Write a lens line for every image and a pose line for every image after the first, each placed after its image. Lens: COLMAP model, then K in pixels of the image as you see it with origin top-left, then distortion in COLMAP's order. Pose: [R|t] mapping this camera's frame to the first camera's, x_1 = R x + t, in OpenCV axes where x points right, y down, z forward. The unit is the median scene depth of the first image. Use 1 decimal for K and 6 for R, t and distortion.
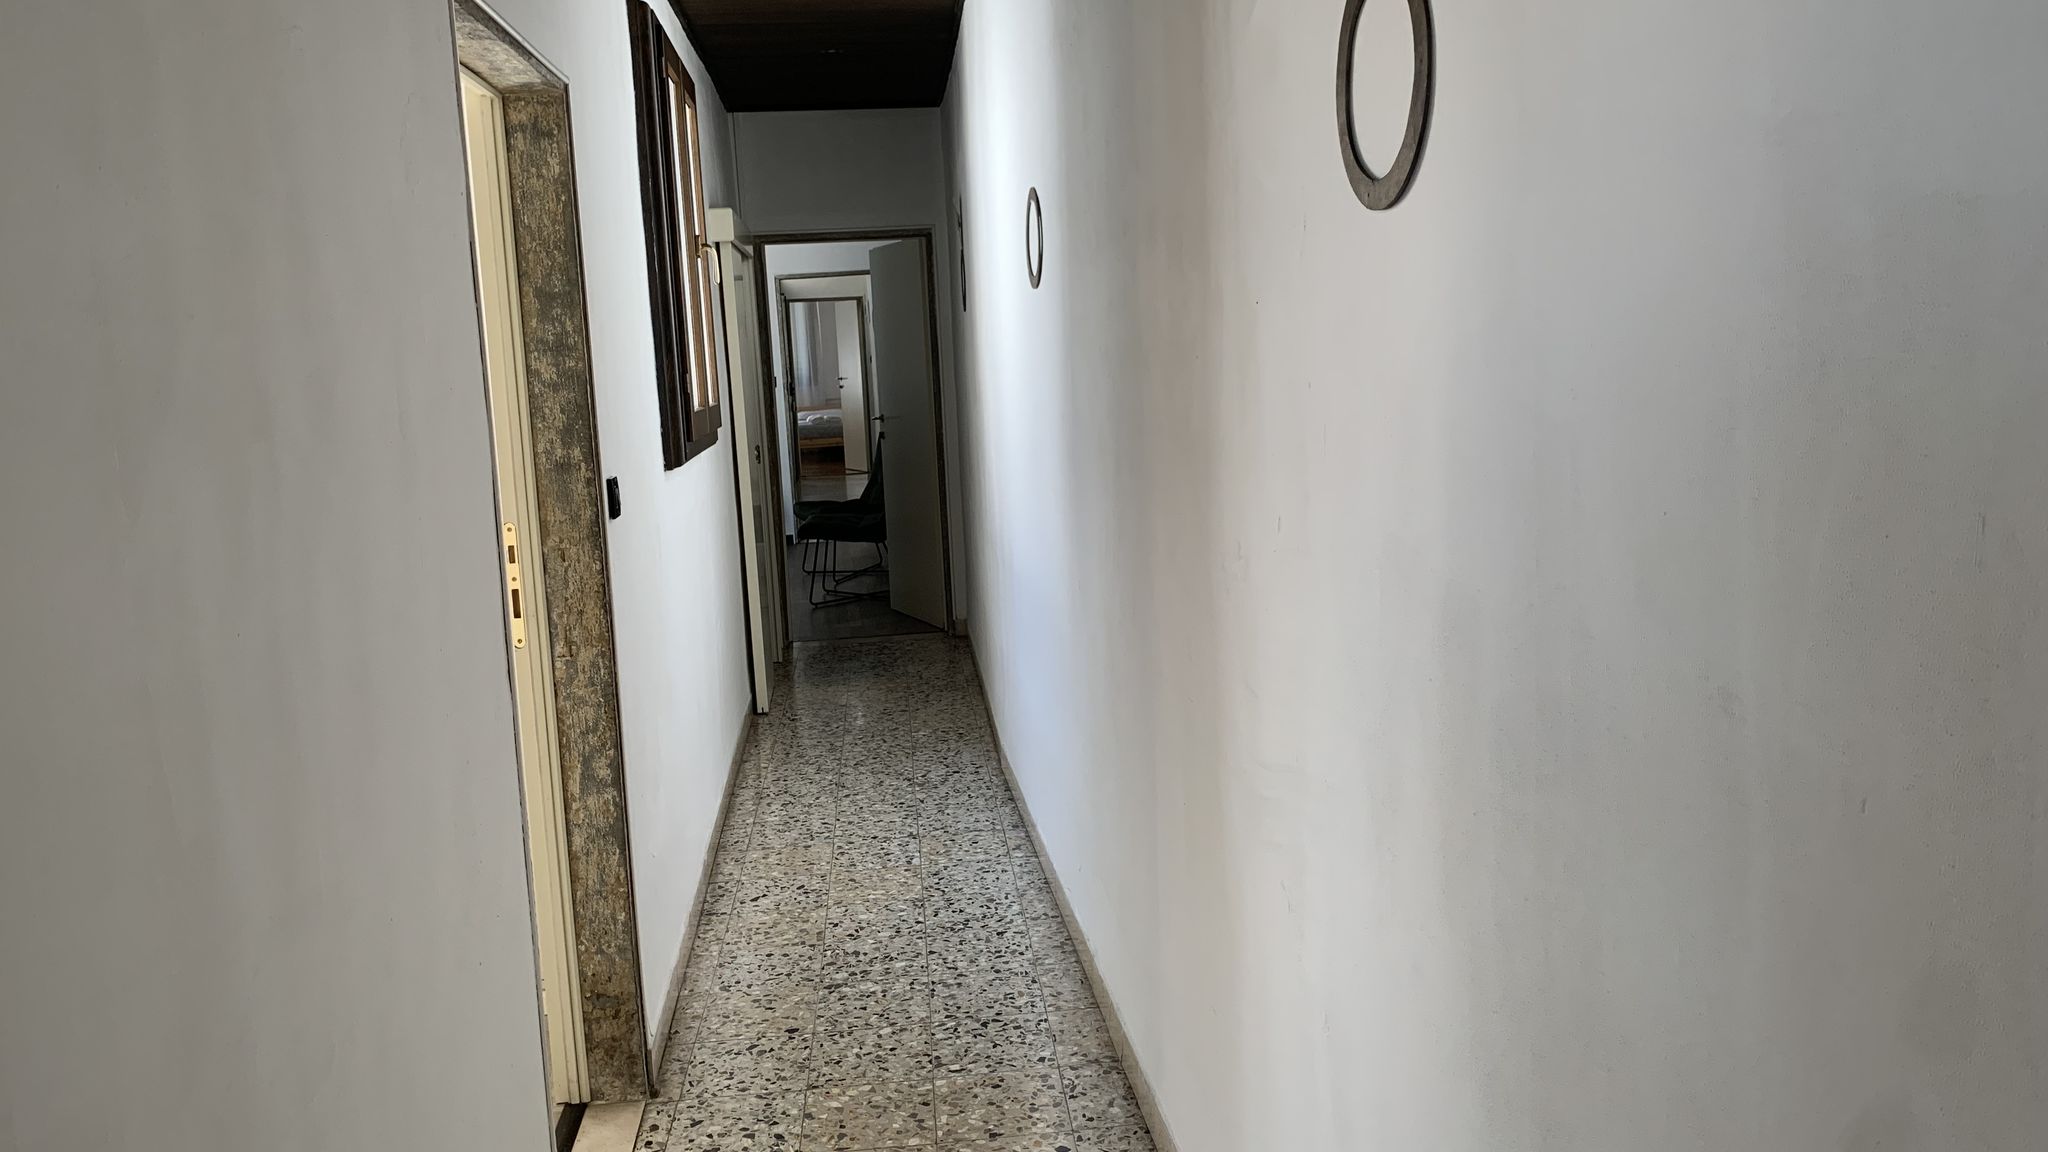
lens RADIAL K [[1551.9, 0, 1034.2], [0, 1551.9, 573.8], [0, 0, 1]] dist [0.051194, 0.002885]
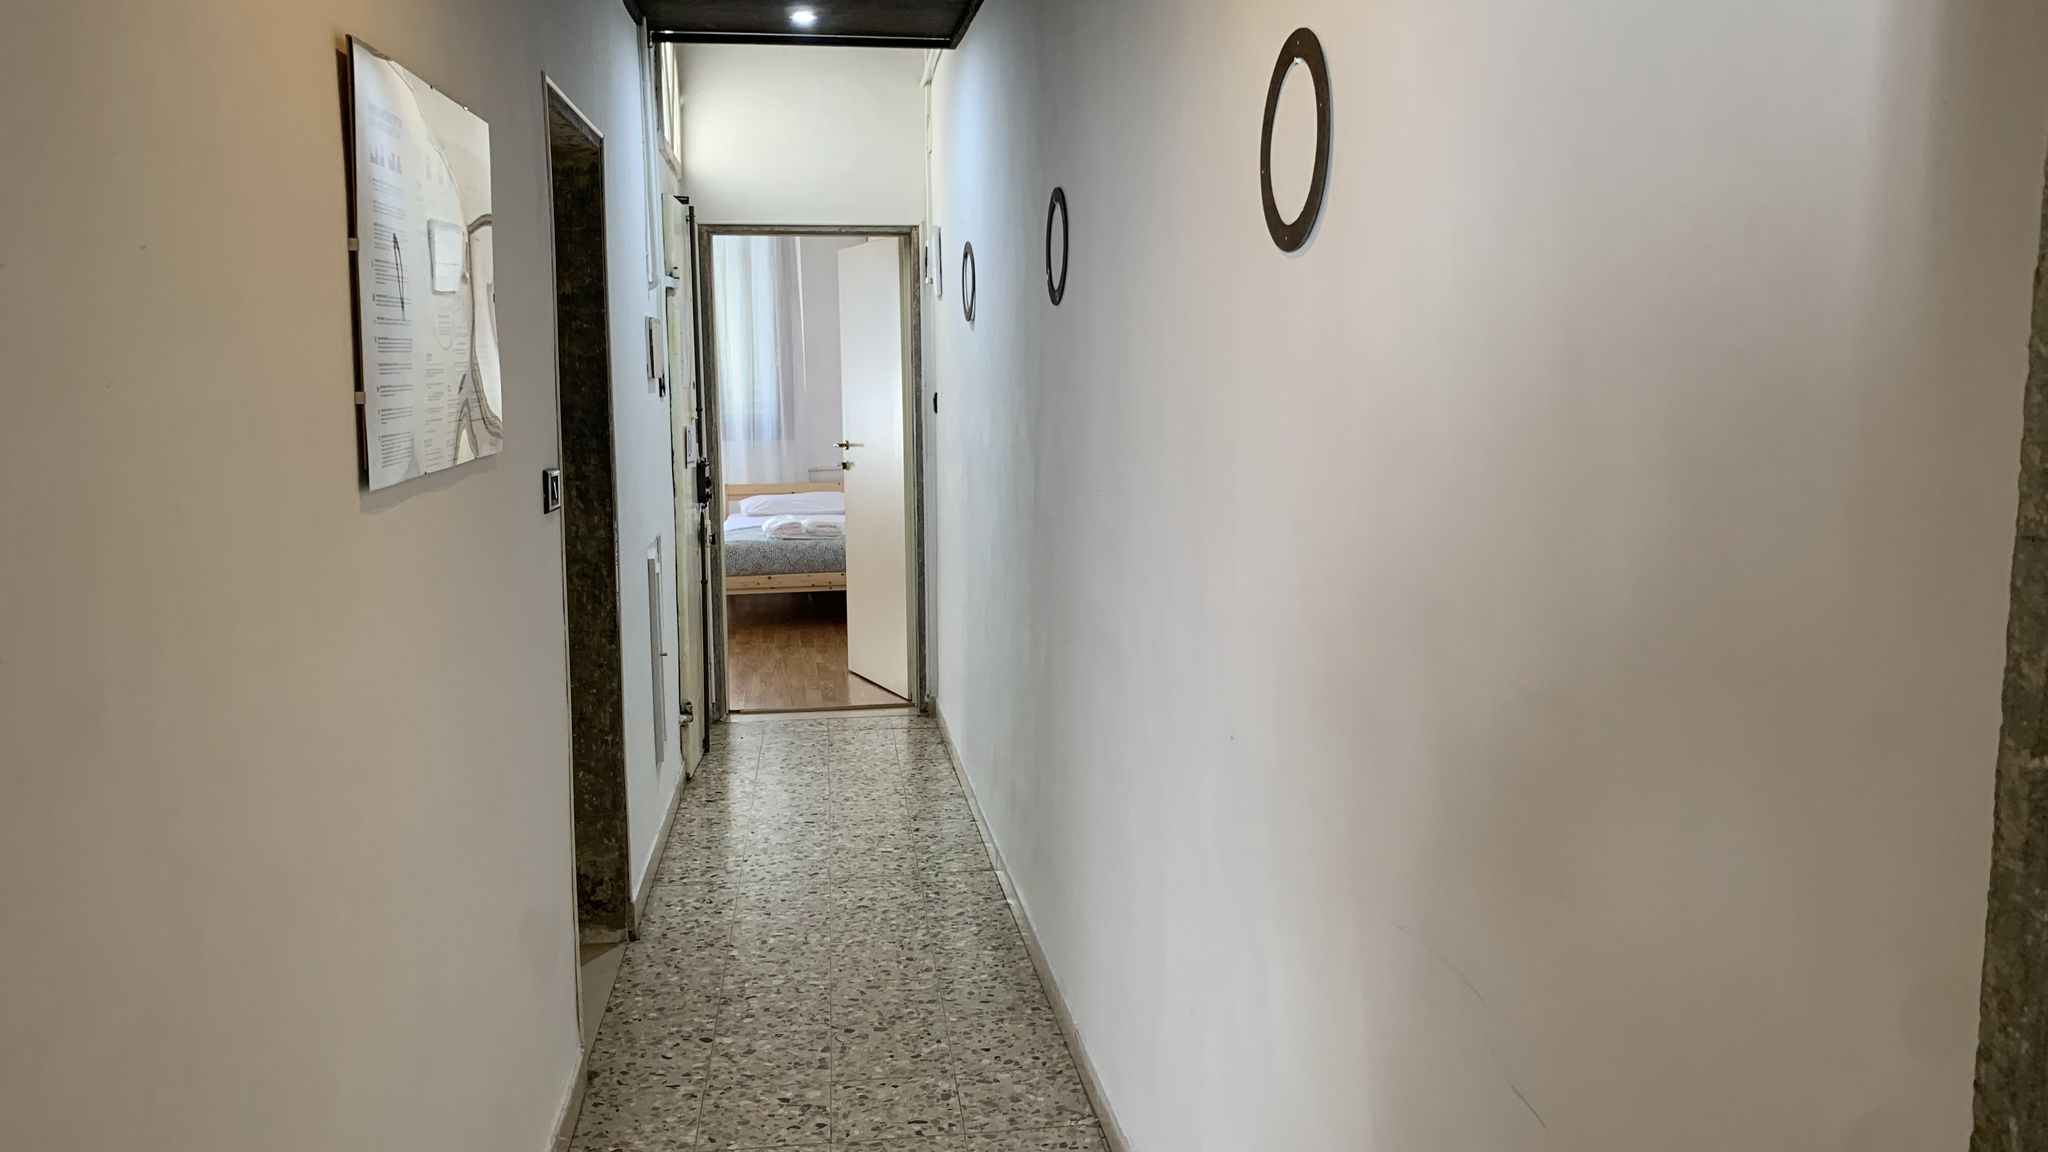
lens RADIAL K [[1564.4, 0, 1043.8], [0, 1564.4, 580.4], [0, 0, 1]] dist [0.055661, -0.083165]
pose [[0.999135, 0.039099, 0.014131, -0.145504], [-0.038975, 0.999200, -0.008949, -0.164961], [-0.014469, 0.008390, 0.999860, 1.116705]]
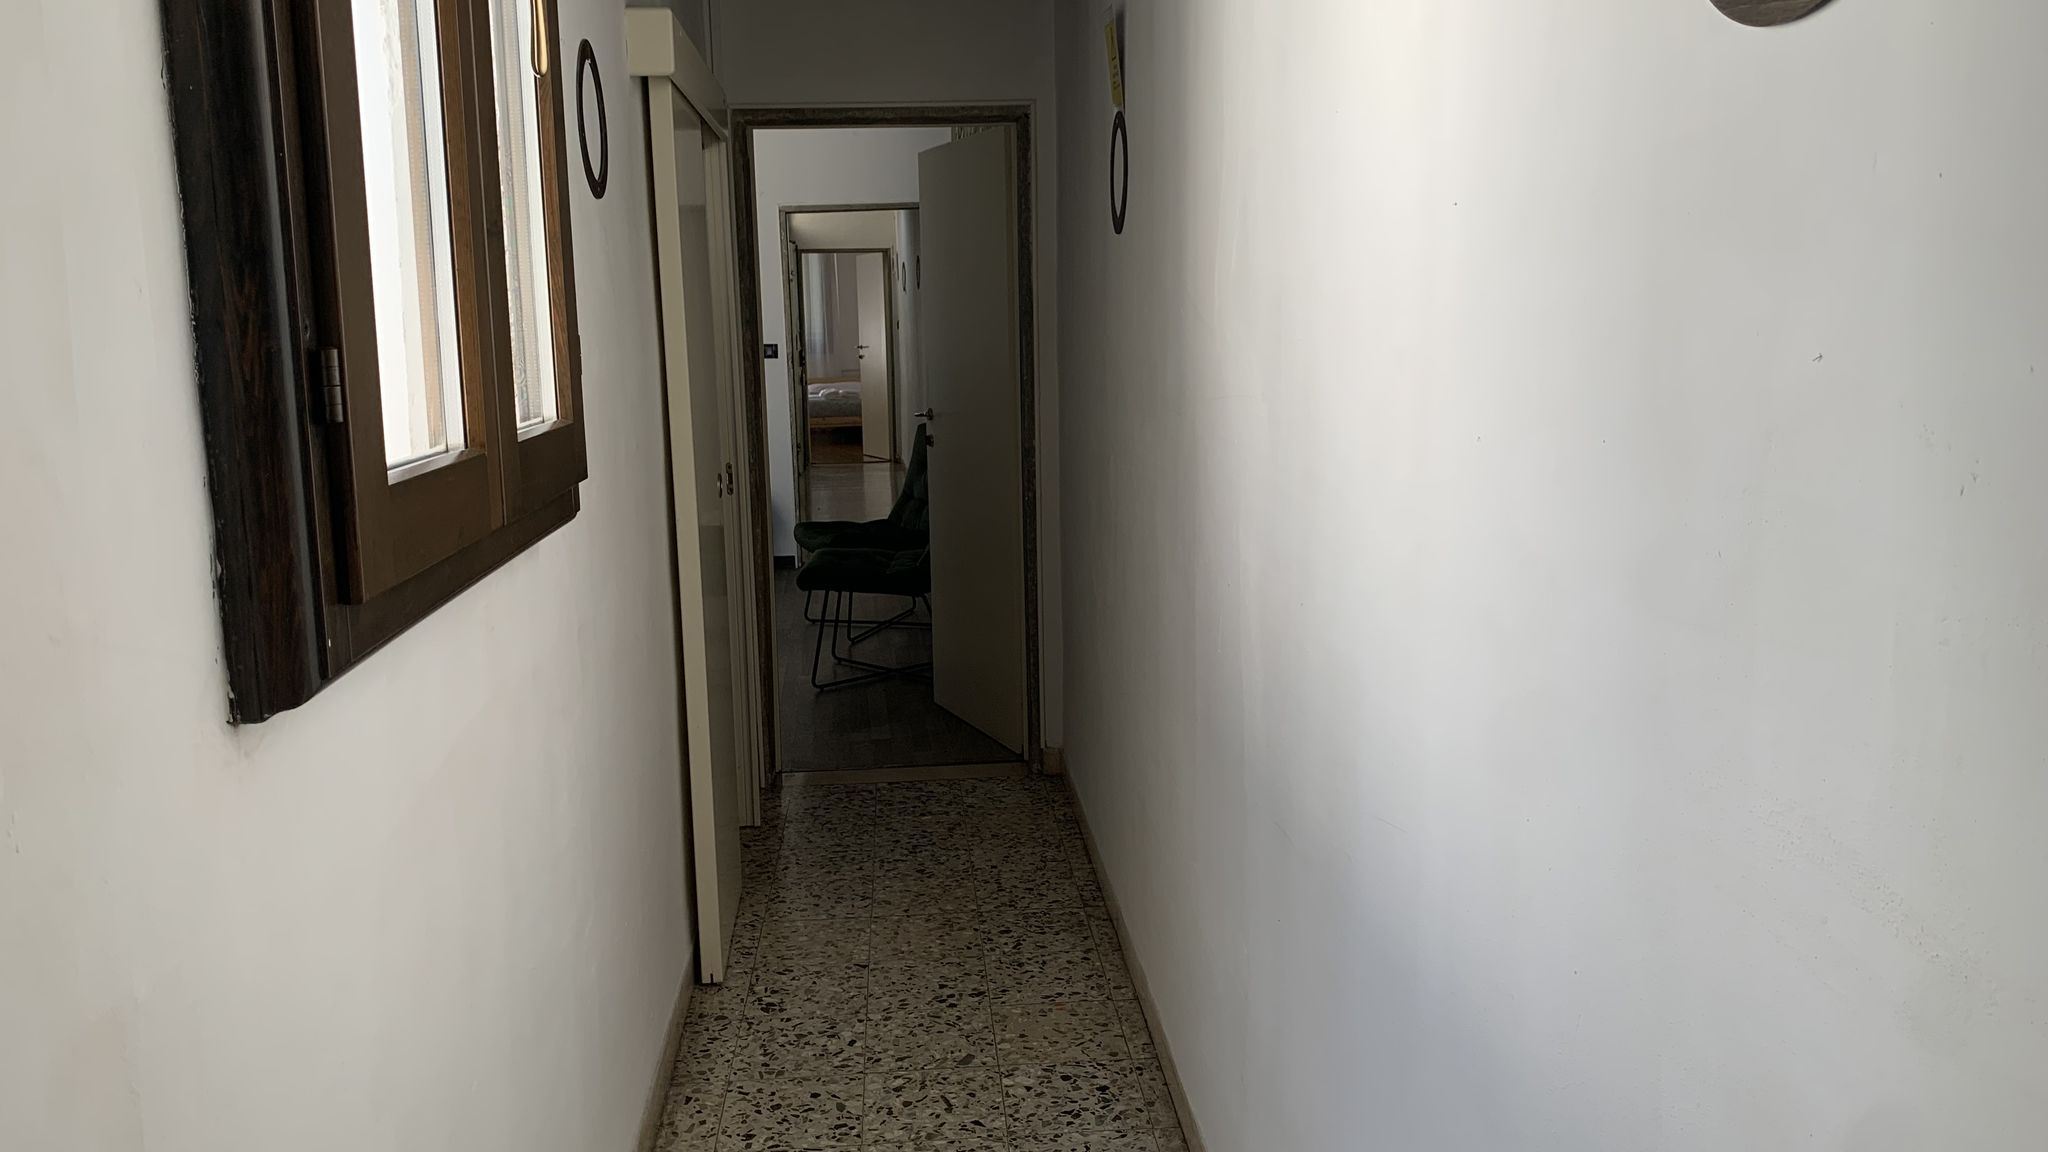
lens RADIAL K [[1564.4, 0, 1014.8], [0, 1564.4, 575.2], [0, 0, 1]] dist [0.055661, -0.083165]
pose [[0.999341, 0.030974, -0.018904, -0.040409], [-0.030622, 0.999357, 0.018652, -0.038696], [0.019470, -0.018061, 0.999647, 0.288772]]
